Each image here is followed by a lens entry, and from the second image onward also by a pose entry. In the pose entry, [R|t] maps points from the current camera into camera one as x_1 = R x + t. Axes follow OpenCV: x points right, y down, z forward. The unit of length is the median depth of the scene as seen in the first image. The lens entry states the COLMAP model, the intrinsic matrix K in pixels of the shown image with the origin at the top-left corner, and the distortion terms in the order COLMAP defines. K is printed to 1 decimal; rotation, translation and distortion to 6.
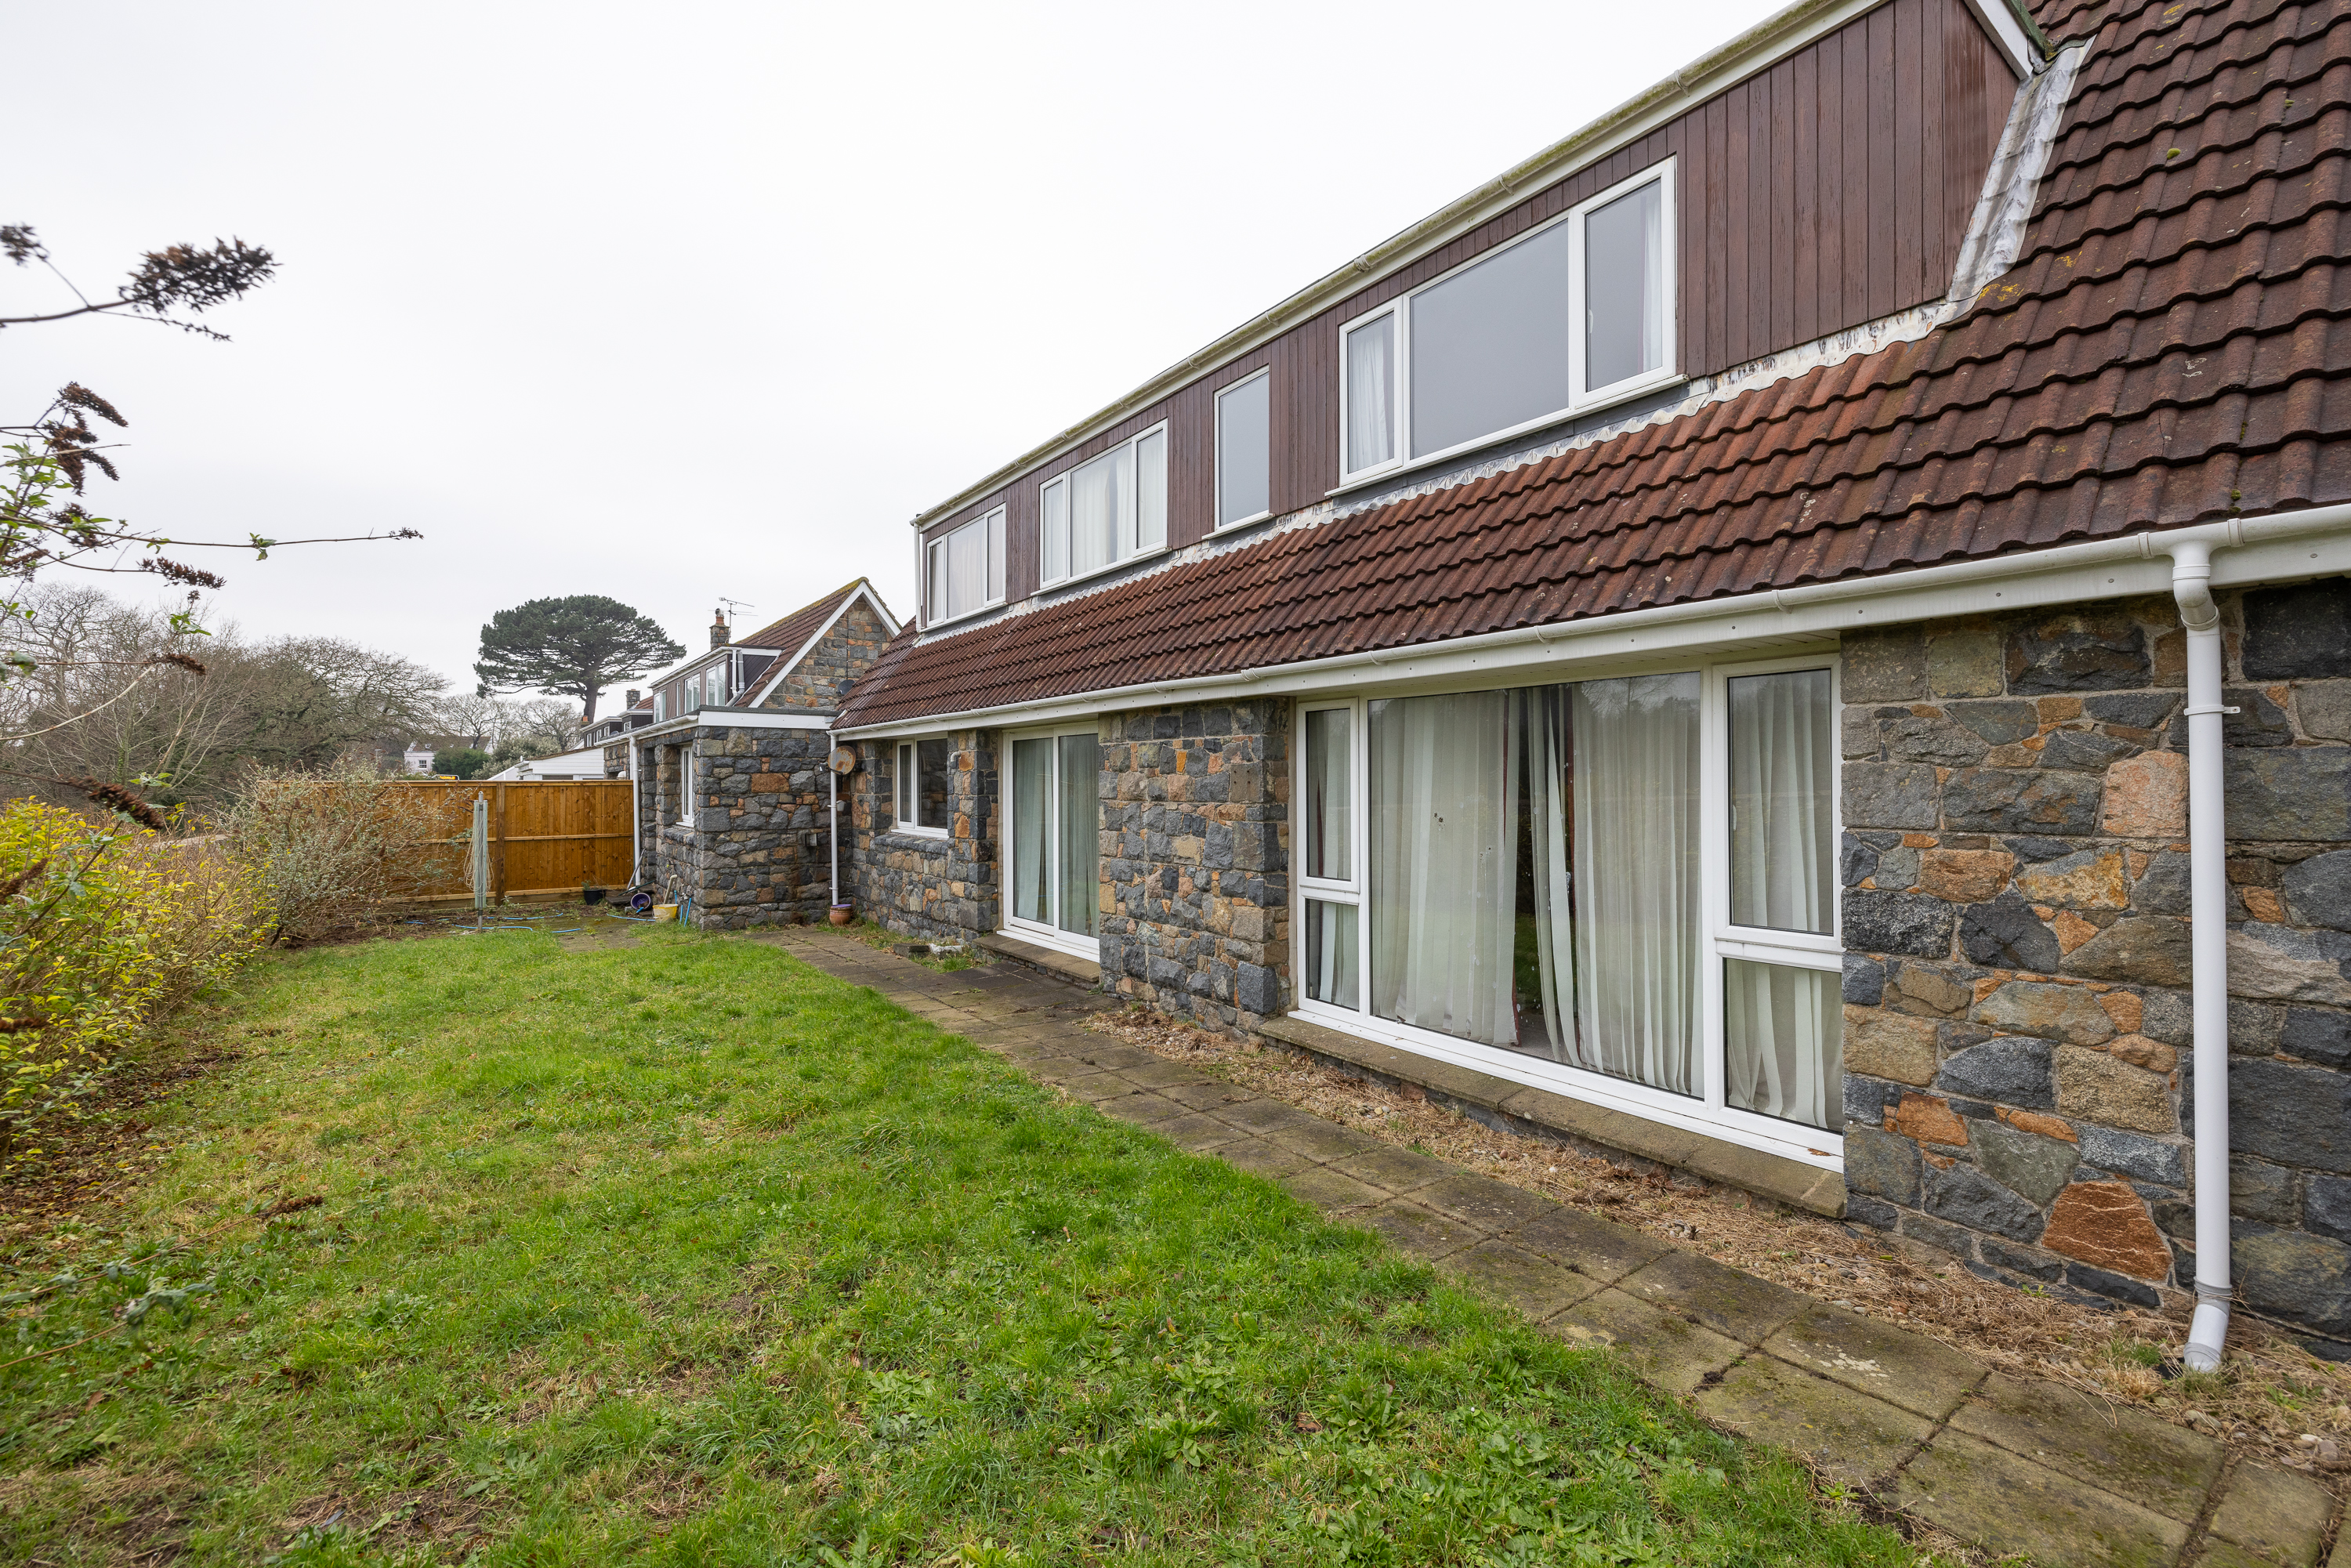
lens RADIAL K [[989.1, 0, 1188.5], [0, 989.1, 775.1], [0, 0, 1]] dist [0.001610, 0.000136]
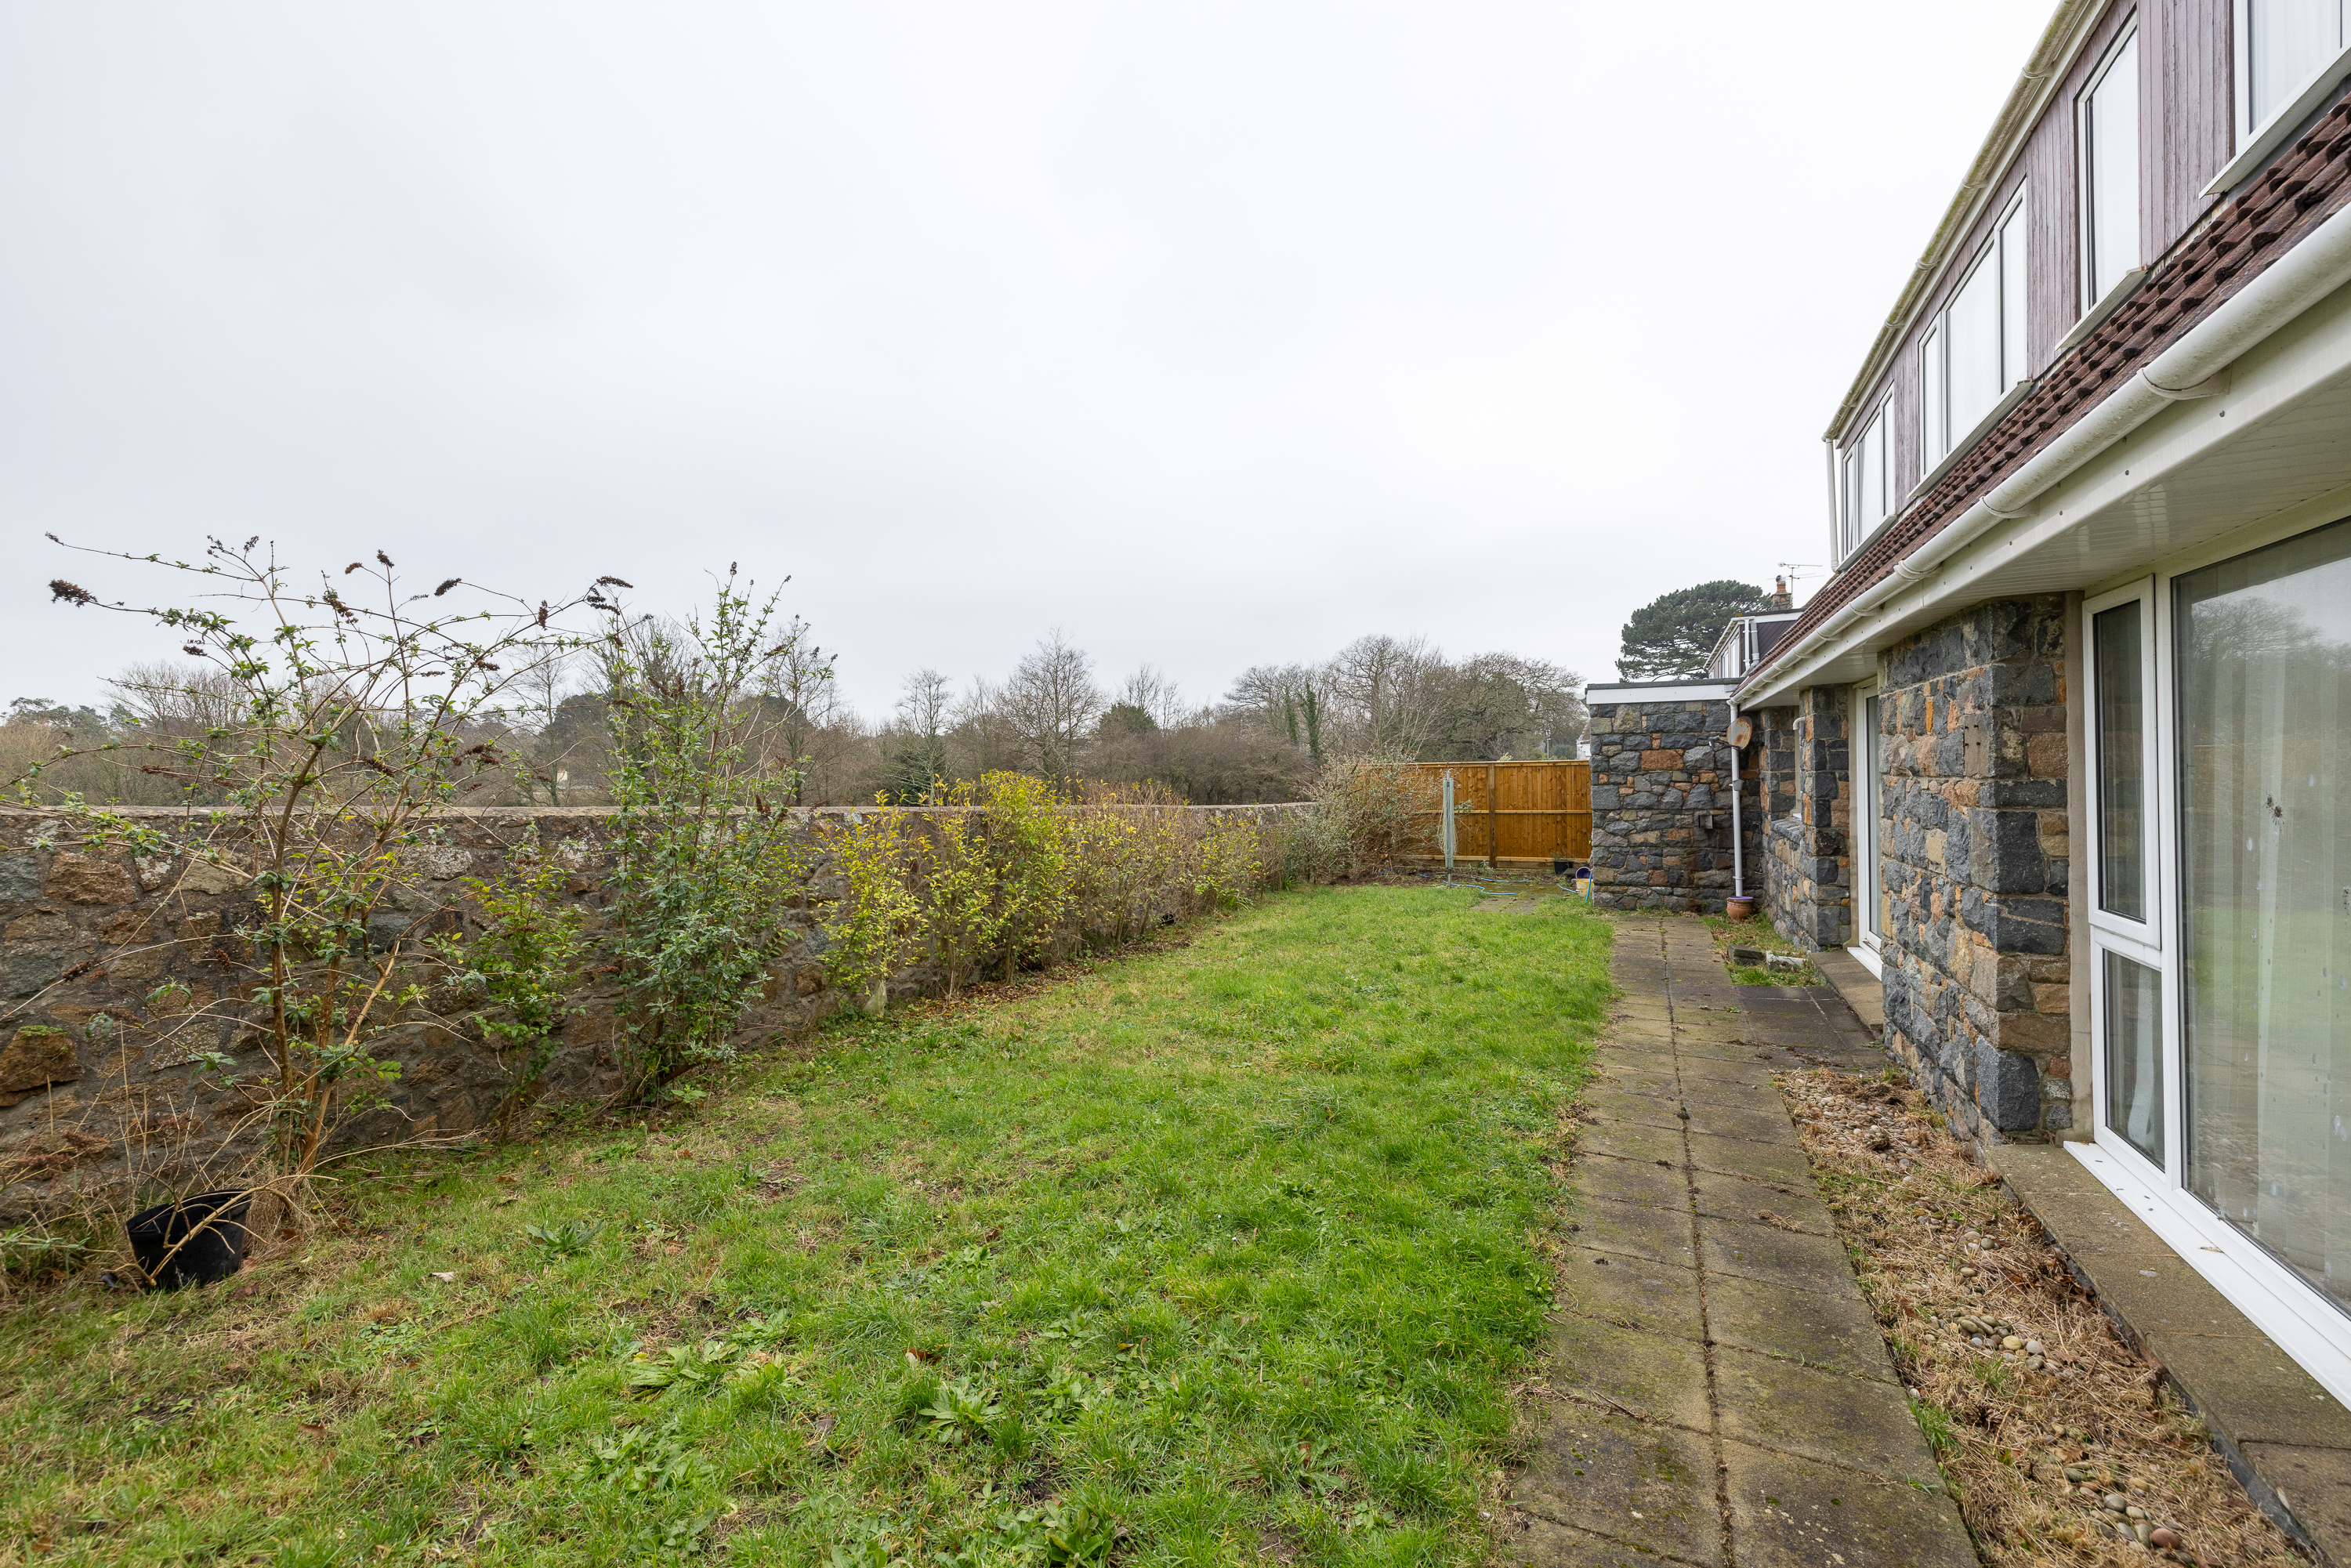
lens RADIAL K [[989.1, 0, 1188.5], [0, 989.1, 775.1], [0, 0, 1]] dist [0.001610, 0.000136]
pose [[0.478112, -0.001896, -0.878297, 0.197869], [0.017845, 0.999812, 0.007555, 0.007233], [0.878118, -0.019285, 0.478056, 0.152718]]
